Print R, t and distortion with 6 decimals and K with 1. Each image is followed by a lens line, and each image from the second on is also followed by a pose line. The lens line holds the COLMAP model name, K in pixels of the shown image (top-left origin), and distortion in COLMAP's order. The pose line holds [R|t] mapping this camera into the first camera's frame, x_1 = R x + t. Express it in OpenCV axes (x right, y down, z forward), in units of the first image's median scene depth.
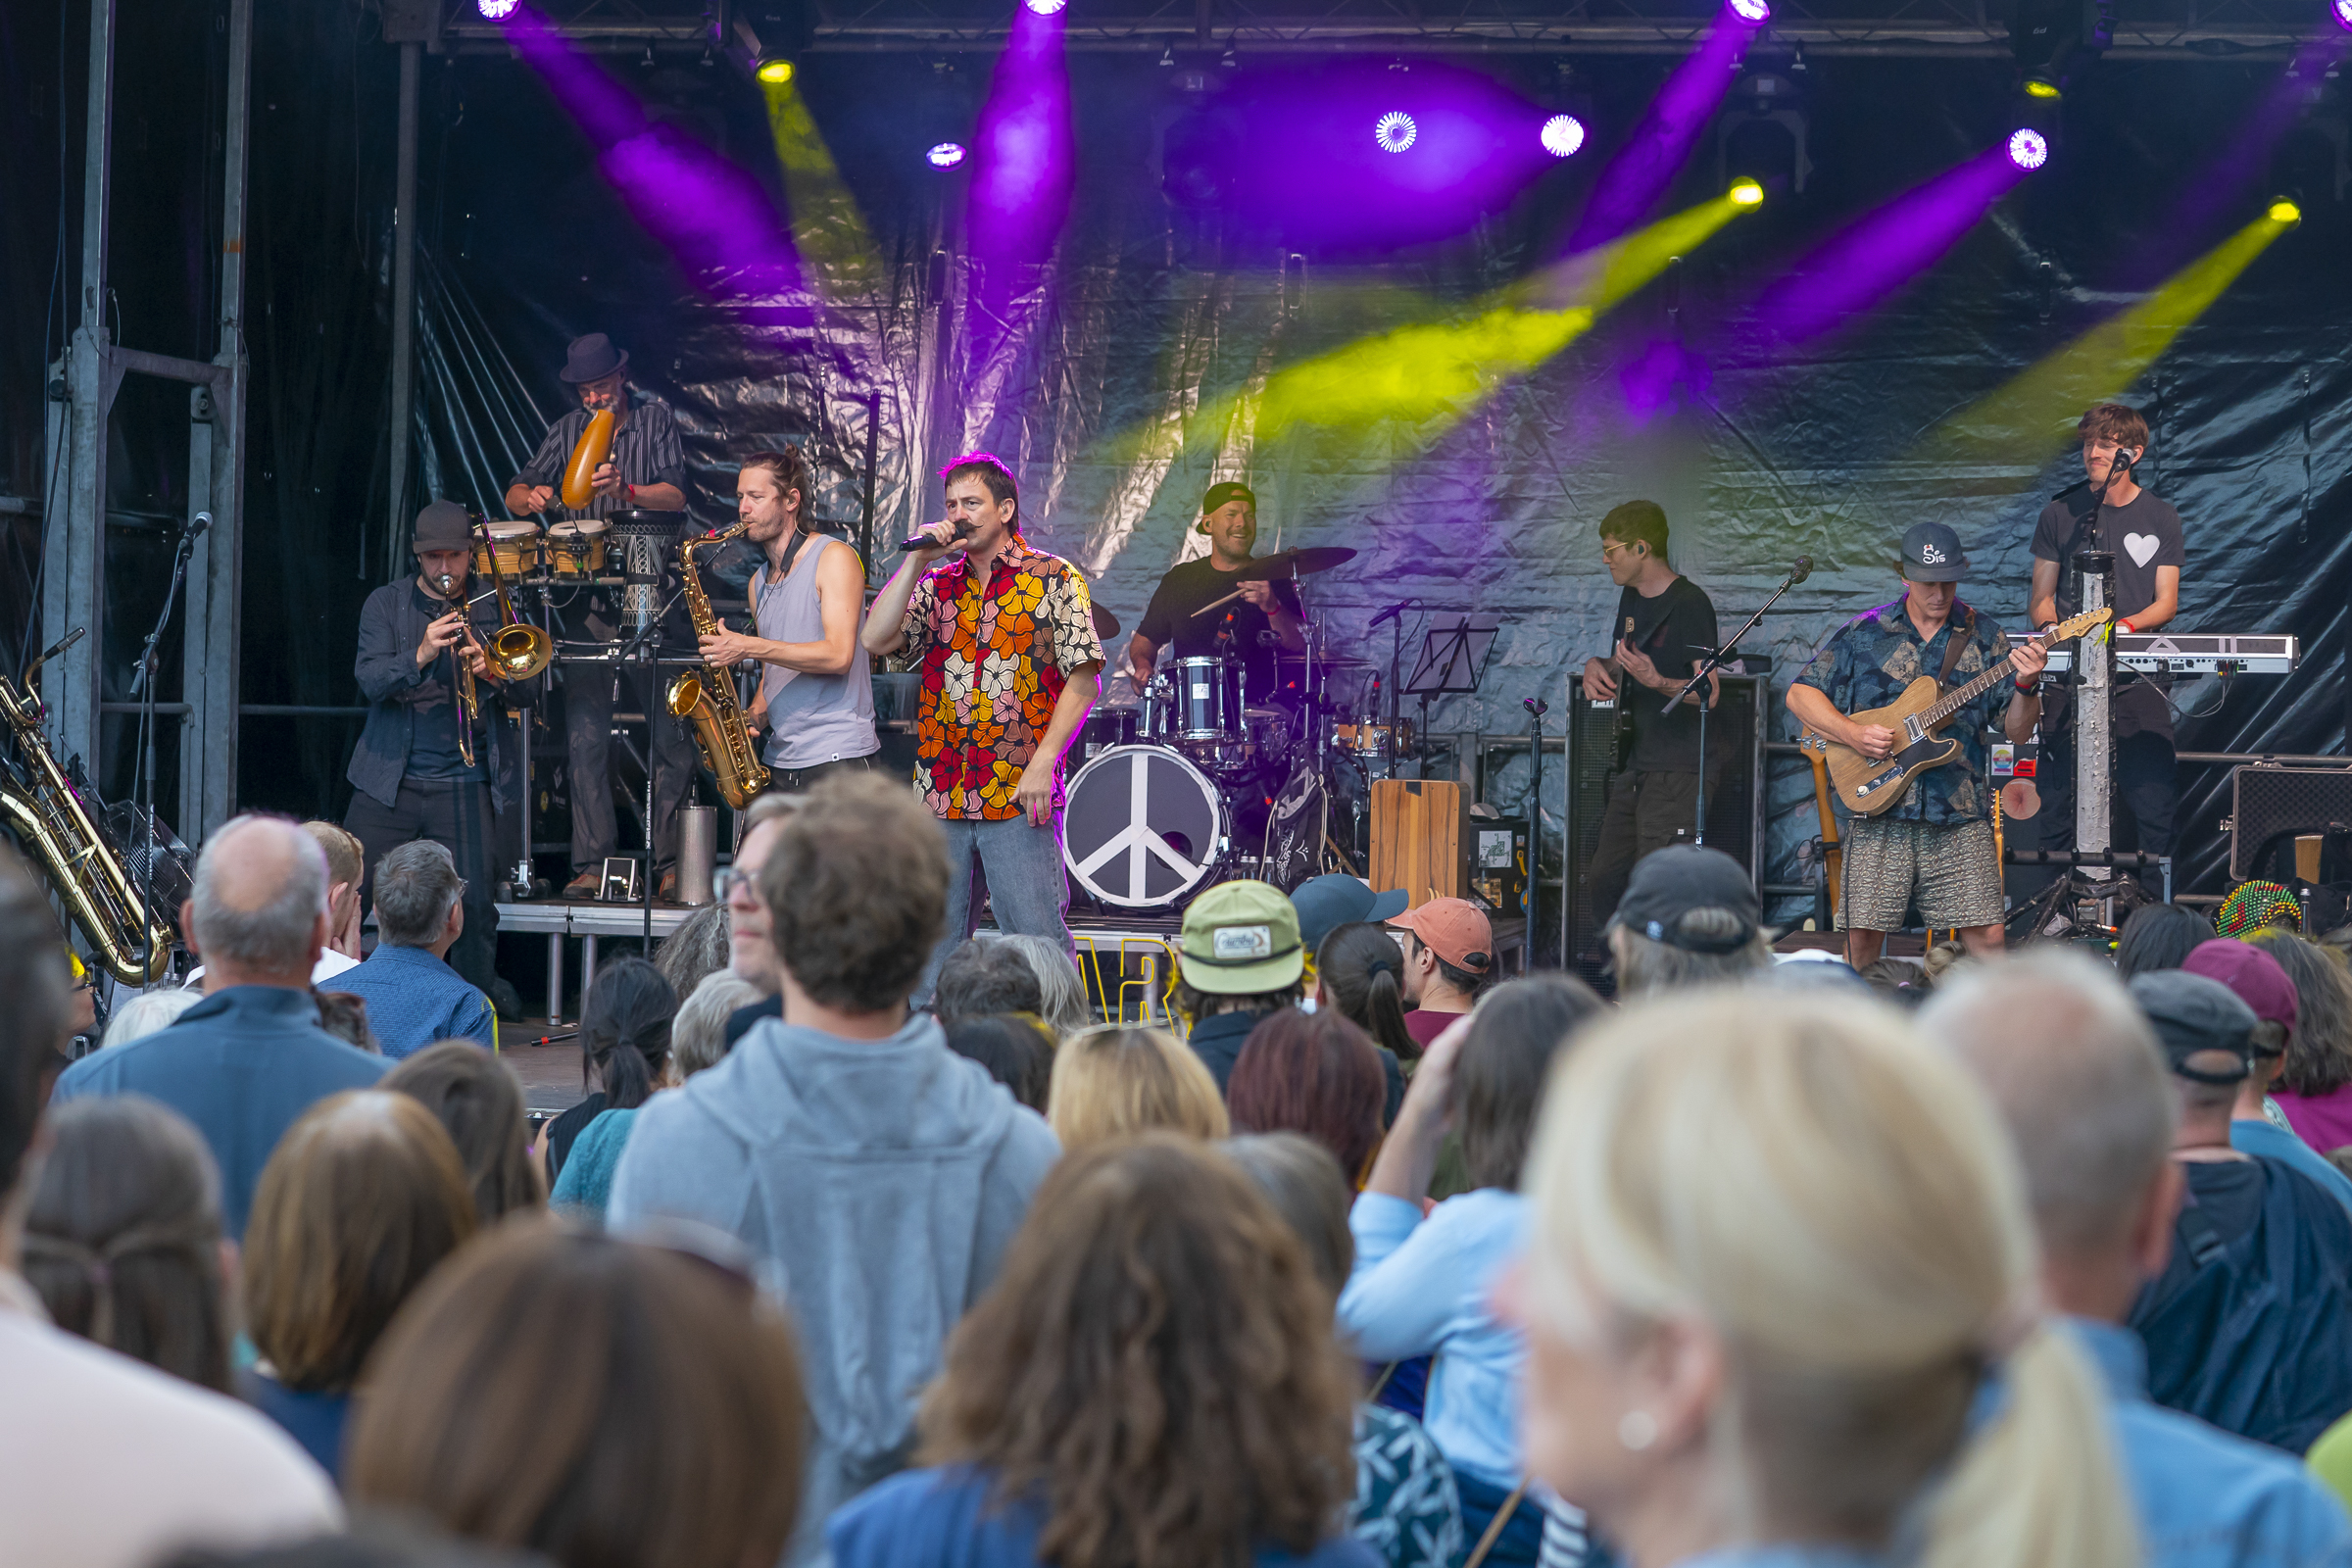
lens RADIAL K [[5169.3, 0, 1150.7], [0, 5169.3, 757.4], [0, 0, 1]] dist [-0.295330, 0.000000]
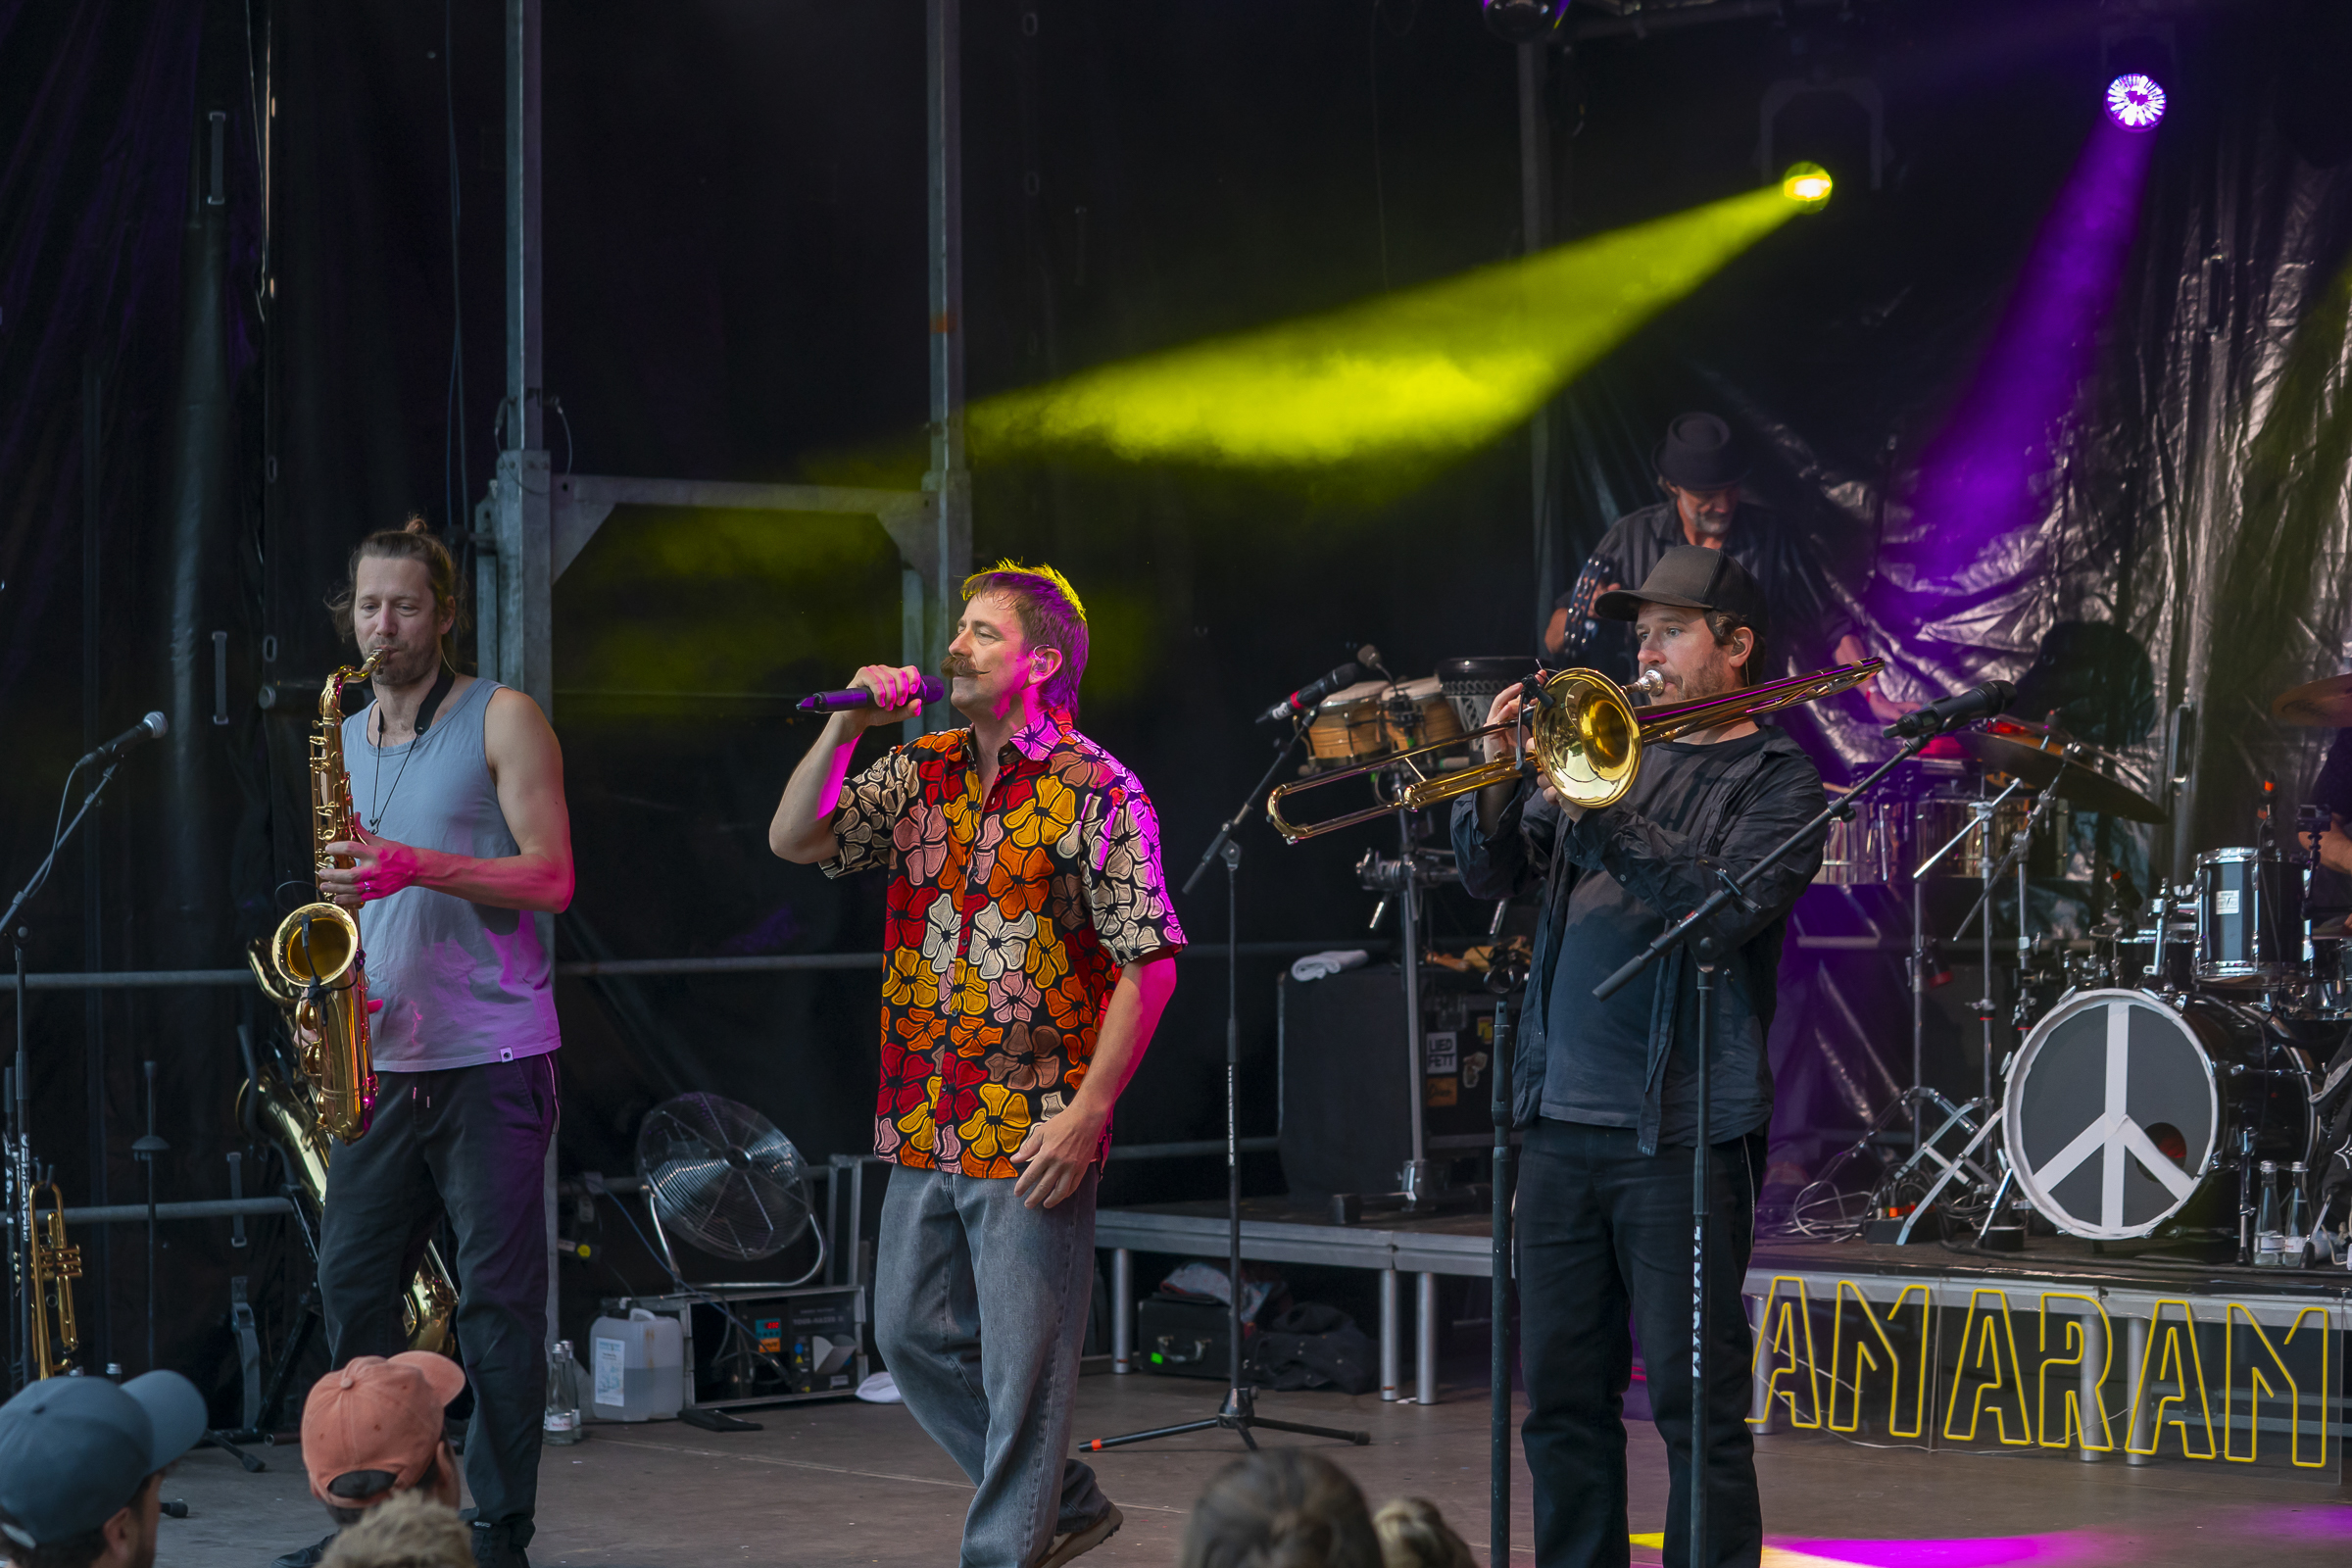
lens RADIAL K [[5520.5, 0, 1174.7], [0, 5520.5, 784.4], [0, 0, 1]] dist [-0.312685, 0.000000]
pose [[0.826260, -0.036040, -0.562135, 0.285208], [0.025255, 0.999318, -0.026948, -0.012497], [0.562722, 0.008070, 0.826607, 0.367695]]
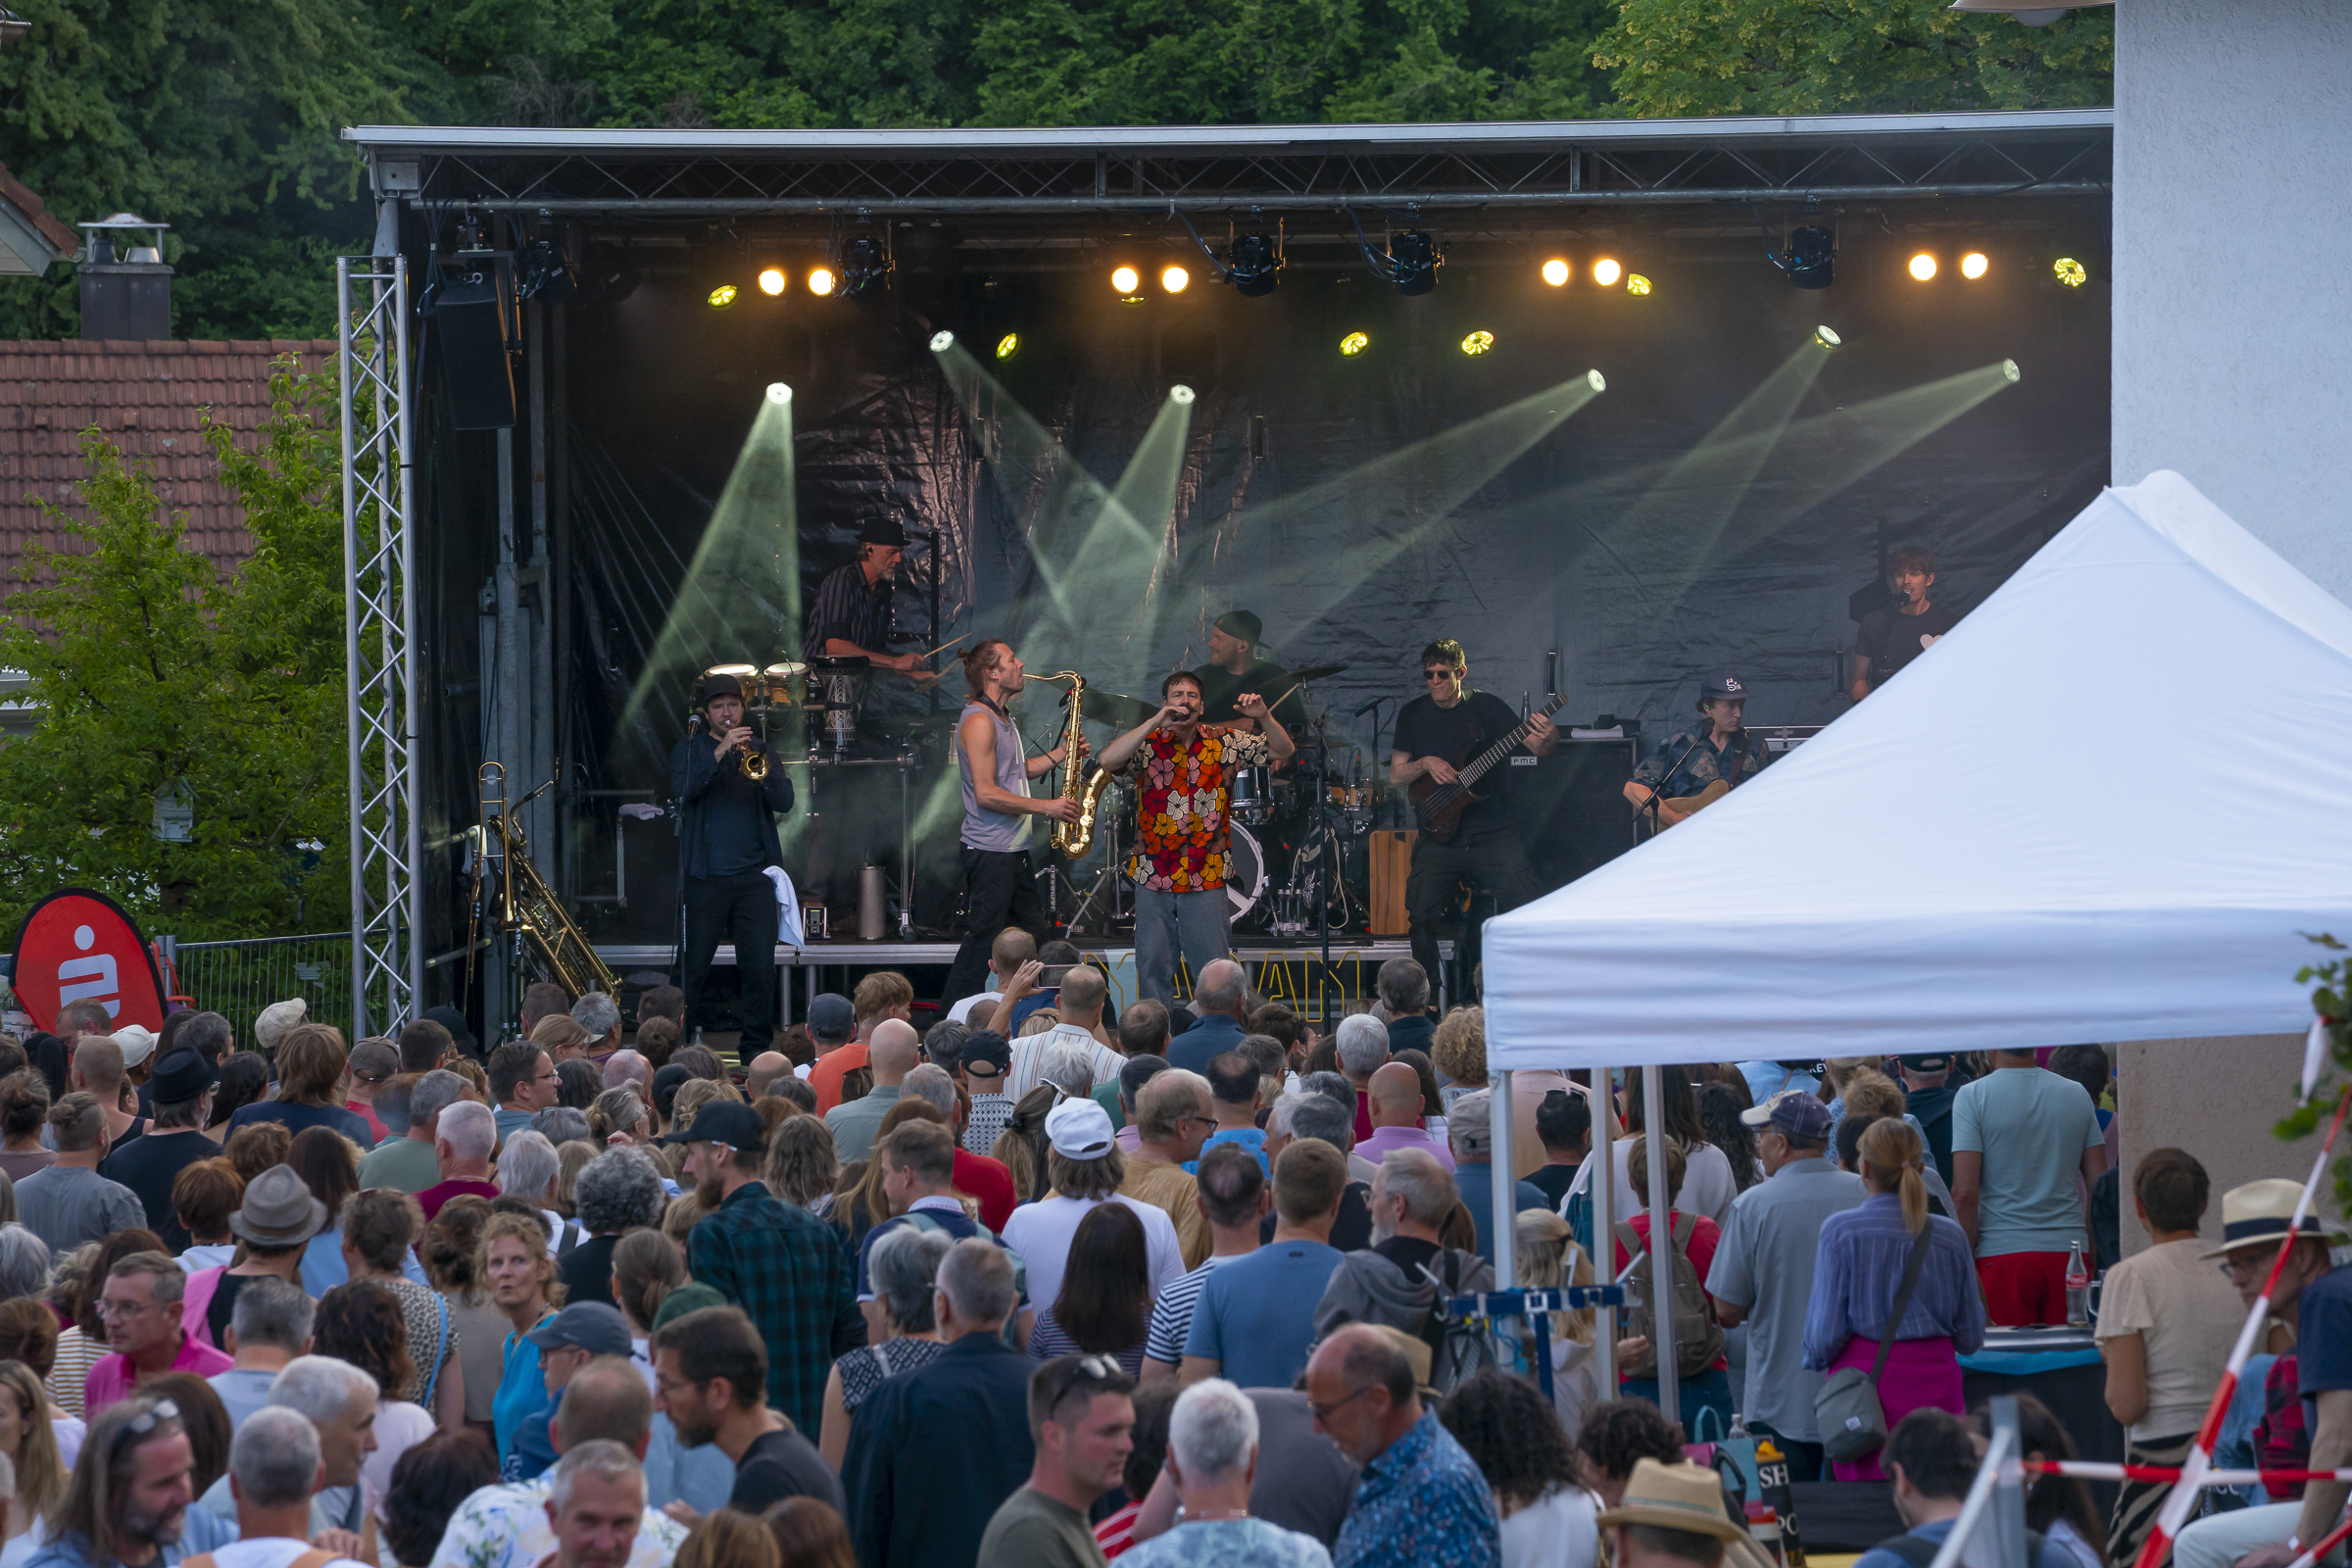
lens RADIAL K [[13334.6, 0, 1171.1], [0, 13334.6, 788.9], [0, 0, 1]] dist [2.775517, 0.000000]
pose [[0.990754, -0.039149, 0.129897, -0.479358], [0.033801, 0.998498, 0.043124, -0.164929], [-0.131390, -0.038334, 0.990589, -2.575171]]
